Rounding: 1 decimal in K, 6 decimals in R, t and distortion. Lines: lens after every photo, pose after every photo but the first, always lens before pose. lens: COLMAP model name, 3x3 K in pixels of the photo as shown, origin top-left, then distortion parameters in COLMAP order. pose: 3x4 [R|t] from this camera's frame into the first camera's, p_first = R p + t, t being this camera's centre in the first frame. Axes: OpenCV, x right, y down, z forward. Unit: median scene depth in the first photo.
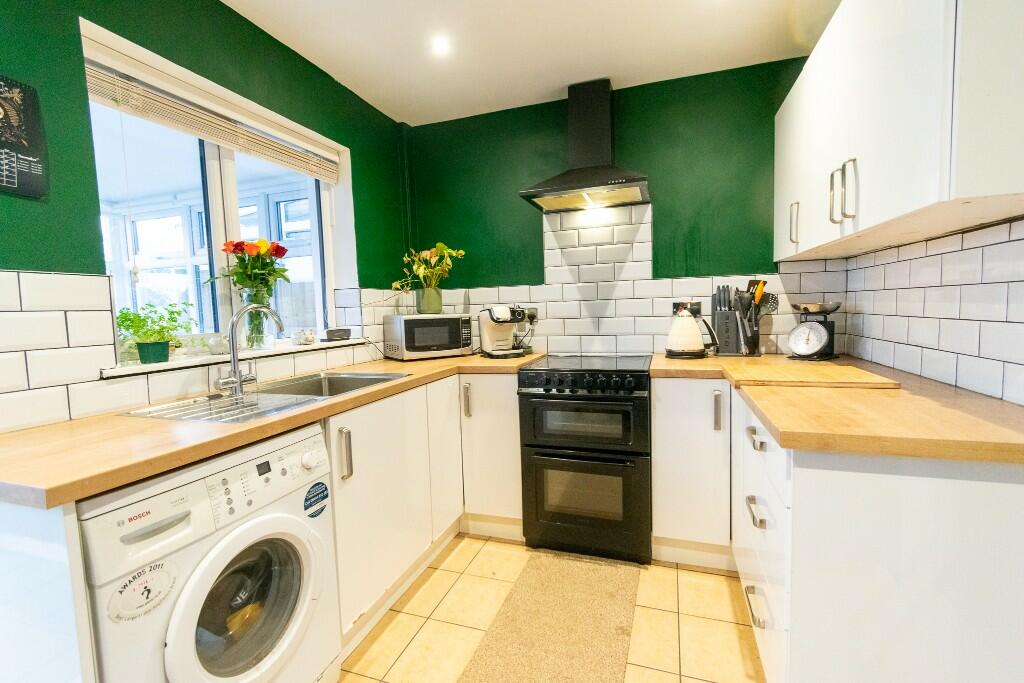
lens RADIAL K [[453.8, 0, 509.8], [0, 453.8, 341.2], [0, 0, 1]] dist [0.002106, -0.000004]
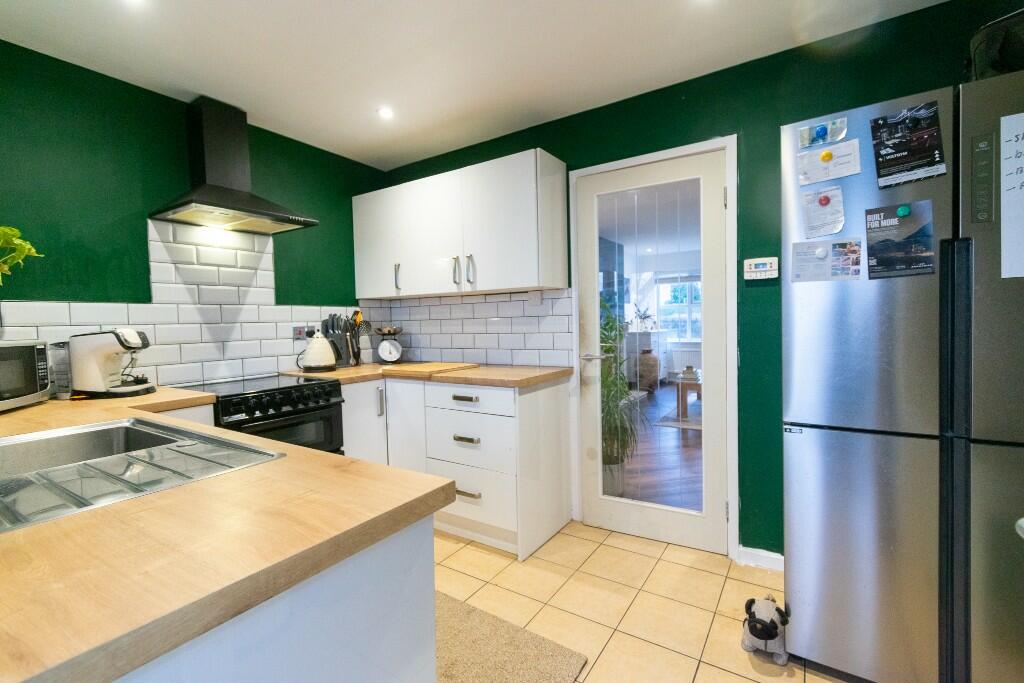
lens RADIAL K [[453.8, 0, 510.4], [0, 453.8, 338.6], [0, 0, 1]] dist [0.002106, -0.000004]
pose [[0.238825, -0.008657, 0.971024, -0.624654], [0.090834, 0.995775, -0.013464, 0.010490], [-0.966805, 0.091418, 0.238603, 0.198174]]
